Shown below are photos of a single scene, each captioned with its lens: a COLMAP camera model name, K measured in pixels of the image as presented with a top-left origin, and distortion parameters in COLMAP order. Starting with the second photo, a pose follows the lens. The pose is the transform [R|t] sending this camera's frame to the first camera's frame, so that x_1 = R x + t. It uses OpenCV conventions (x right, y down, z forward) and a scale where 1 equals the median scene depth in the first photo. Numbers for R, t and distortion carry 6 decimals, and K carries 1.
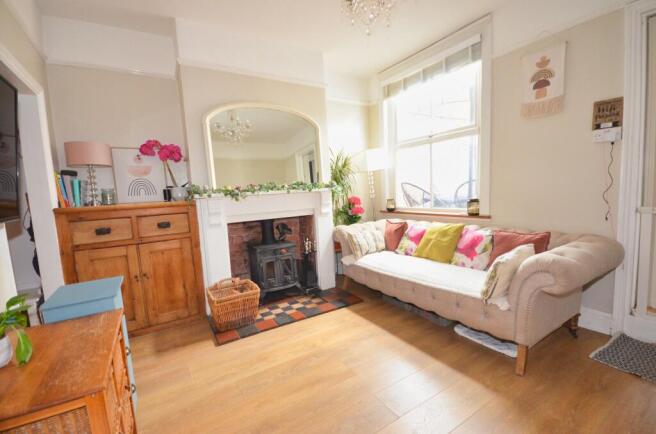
lens RADIAL K [[291.2, 0, 329.9], [0, 291.2, 218.4], [0, 0, 1]] dist [0.020085, -0.016520]
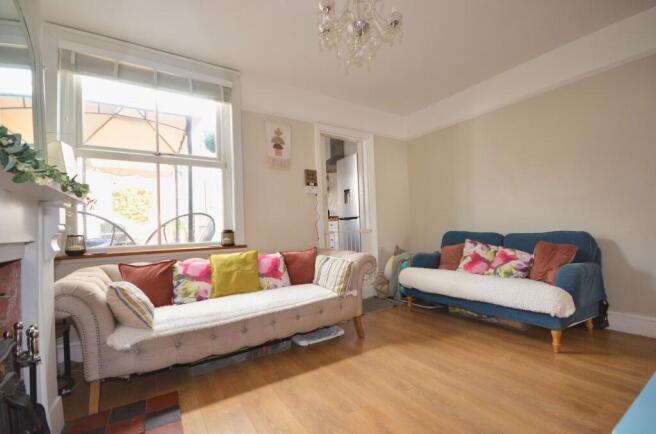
lens RADIAL K [[291.2, 0, 329.9], [0, 291.2, 218.4], [0, 0, 1]] dist [0.020085, -0.016520]
pose [[-0.009309, 0.082281, 0.996566, -0.538998], [0.134338, 0.987677, -0.080292, 0.023378], [-0.990892, 0.133129, -0.020247, 0.689863]]
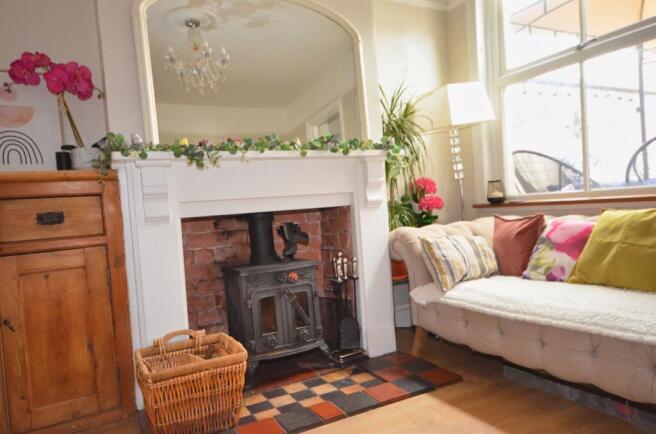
lens RADIAL K [[462.3, 0, 331.1], [0, 462.3, 217.8], [0, 0, 1]] dist [0.030938, 0.001235]
pose [[0.998511, -0.018115, -0.051451, -0.057503], [0.014423, 0.997355, -0.071233, 0.075882], [0.052606, 0.070384, 0.996132, 0.229093]]
